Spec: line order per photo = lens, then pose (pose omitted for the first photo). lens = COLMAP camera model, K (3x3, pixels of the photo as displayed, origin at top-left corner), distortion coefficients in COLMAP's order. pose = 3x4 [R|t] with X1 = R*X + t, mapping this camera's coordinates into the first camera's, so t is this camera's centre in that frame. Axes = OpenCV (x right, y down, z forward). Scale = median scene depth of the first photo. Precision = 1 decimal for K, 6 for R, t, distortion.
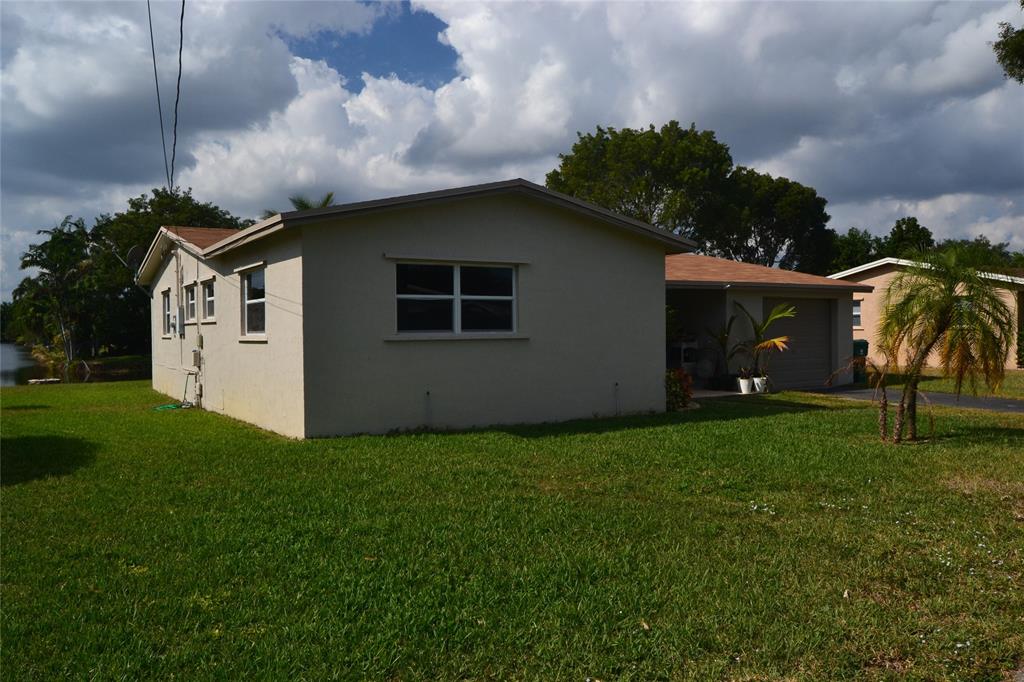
lens RADIAL K [[813.0, 0, 487.9], [0, 813.0, 368.6], [0, 0, 1]] dist [-0.079257, 0.006713]
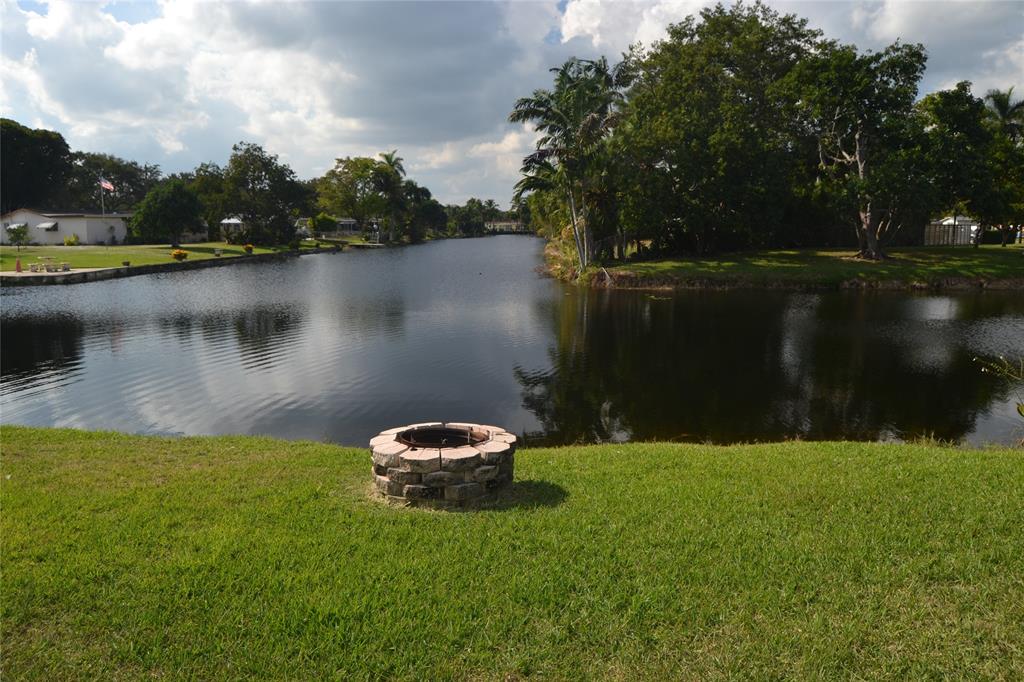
lens RADIAL K [[813.0, 0, 495.6], [0, 813.0, 337.6], [0, 0, 1]] dist [-0.079257, 0.006713]
pose [[0.834490, 0.078785, -0.545362, -0.191350], [-0.026378, 0.994303, 0.103279, -0.015845], [0.550391, -0.071800, 0.831814, 0.353931]]
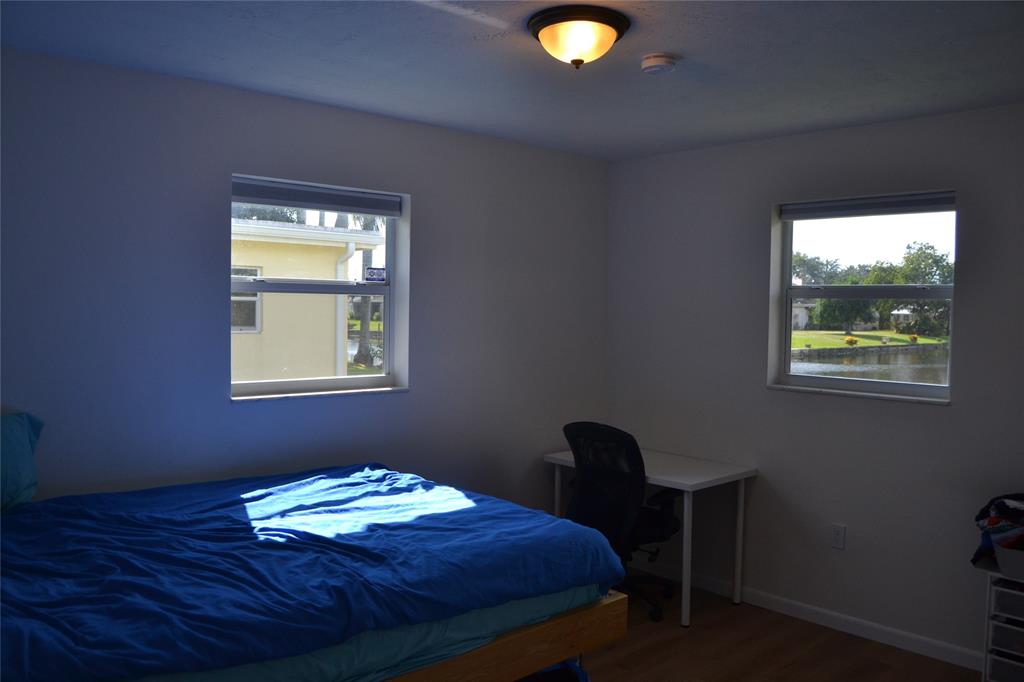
lens RADIAL K [[813.0, 0, 508.4], [0, 813.0, 340.9], [0, 0, 1]] dist [-0.079257, 0.006713]
pose [[0.206022, 0.049499, -0.977295, -0.050512], [-0.057960, 0.997584, 0.038309, -0.019885], [0.976829, 0.048751, 0.208393, 0.255659]]
